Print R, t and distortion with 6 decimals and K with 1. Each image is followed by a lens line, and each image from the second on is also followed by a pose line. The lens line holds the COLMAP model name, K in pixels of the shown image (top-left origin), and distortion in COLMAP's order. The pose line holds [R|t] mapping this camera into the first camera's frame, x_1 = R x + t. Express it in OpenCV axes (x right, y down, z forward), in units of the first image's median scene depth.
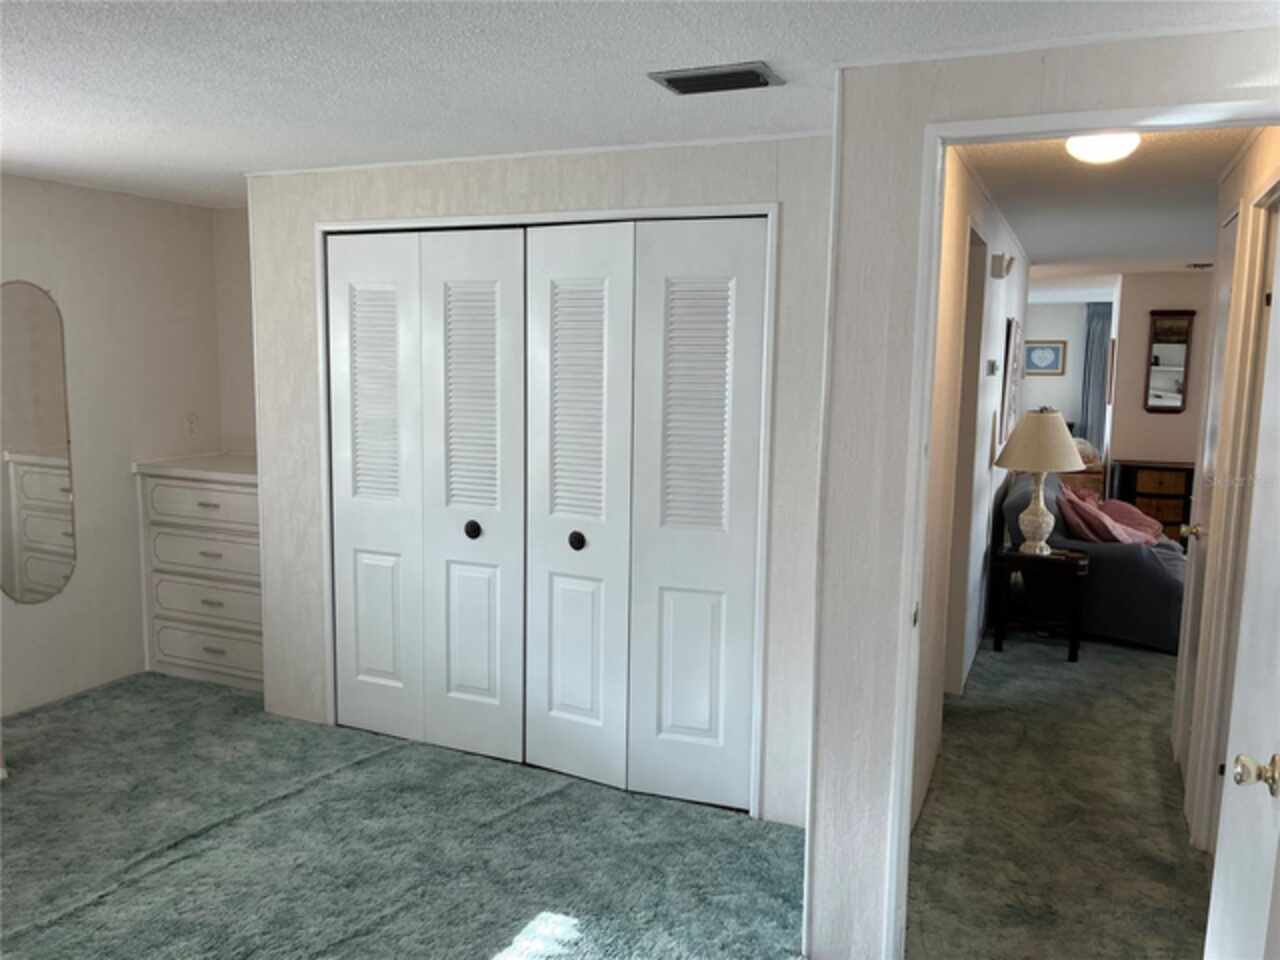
lens RADIAL K [[972.3, 0, 656.3], [0, 972.3, 478.0], [0, 0, 1]] dist [0.065141, -0.089028]
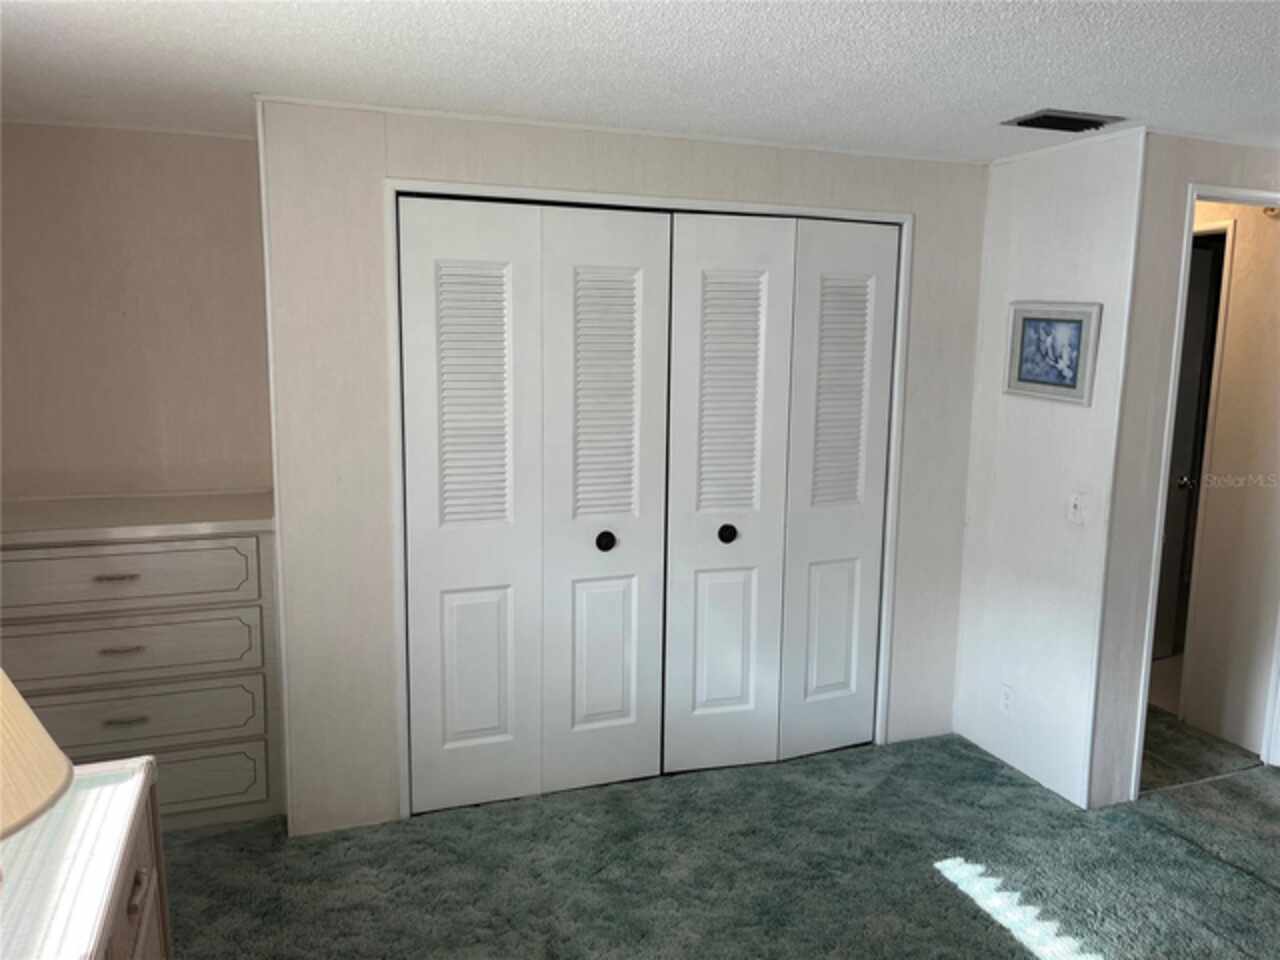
lens RADIAL K [[972.3, 0, 638.6], [0, 972.3, 480.2], [0, 0, 1]] dist [0.065141, -0.089028]
pose [[0.712905, -0.110790, 0.692454, -0.787873], [0.088680, 0.993757, 0.067699, -0.062243], [-0.695631, 0.013143, 0.718279, 0.326039]]
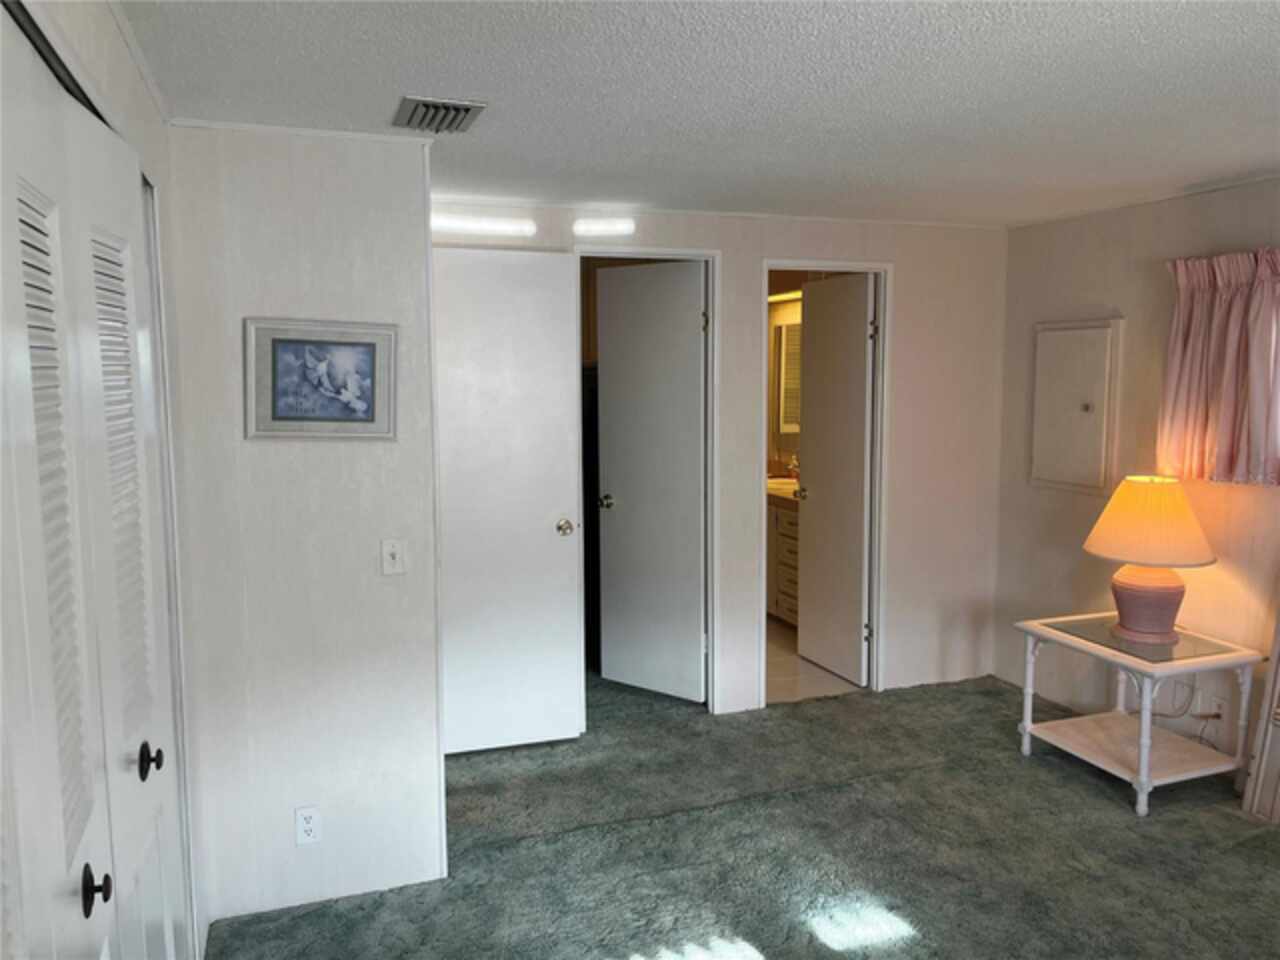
lens RADIAL K [[972.3, 0, 637.2], [0, 972.3, 470.6], [0, 0, 1]] dist [0.065141, -0.089028]
pose [[-0.693453, -0.089608, 0.714907, -0.570442], [0.090786, 0.973460, 0.210078, -0.154446], [-0.714759, 0.210583, -0.666914, 1.060410]]
